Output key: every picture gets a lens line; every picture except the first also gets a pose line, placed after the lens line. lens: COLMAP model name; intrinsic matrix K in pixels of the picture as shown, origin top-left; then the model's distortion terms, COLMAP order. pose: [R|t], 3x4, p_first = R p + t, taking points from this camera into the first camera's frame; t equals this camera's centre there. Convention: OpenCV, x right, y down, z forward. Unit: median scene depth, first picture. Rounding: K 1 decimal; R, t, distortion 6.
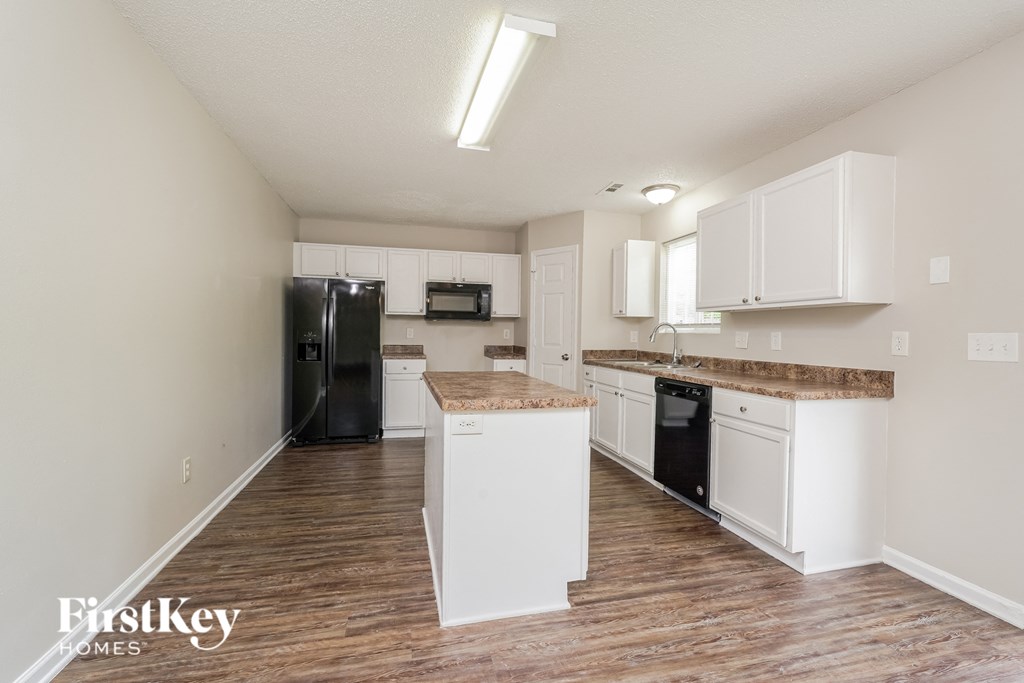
lens RADIAL K [[452.5, 0, 513.0], [0, 452.5, 337.4], [0, 0, 1]] dist [-0.011489, 0.001186]
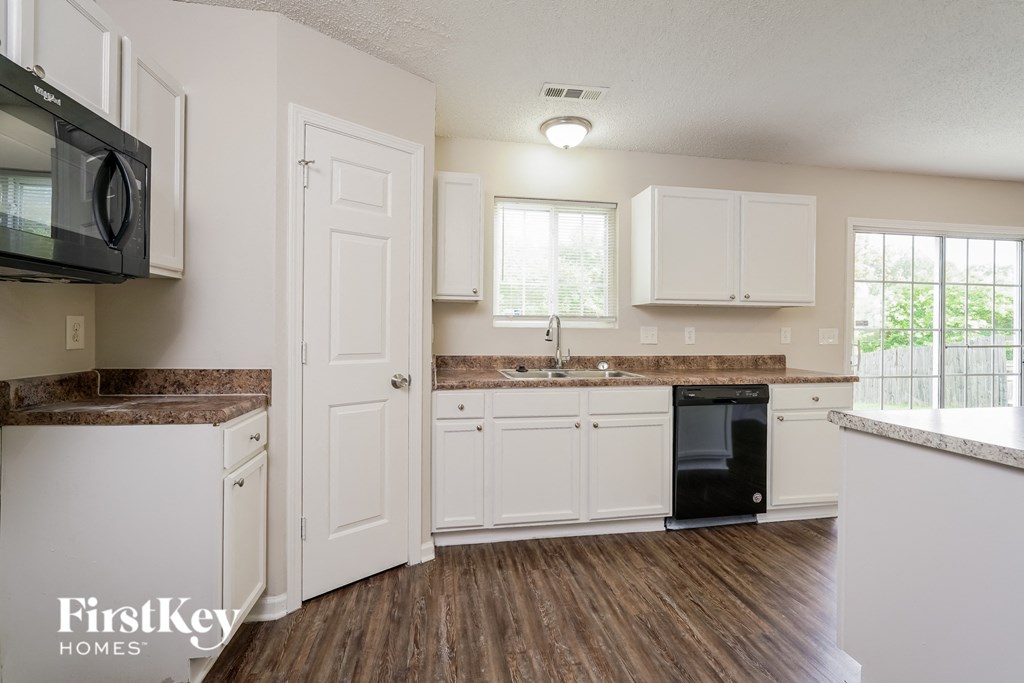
lens RADIAL K [[452.5, 0, 510.8], [0, 452.5, 326.4], [0, 0, 1]] dist [-0.011489, 0.001186]
pose [[0.081121, -0.015593, 0.996582, -0.329952], [0.001031, 0.999878, 0.015560, -0.019443], [-0.996704, -0.000235, 0.081127, 0.851346]]
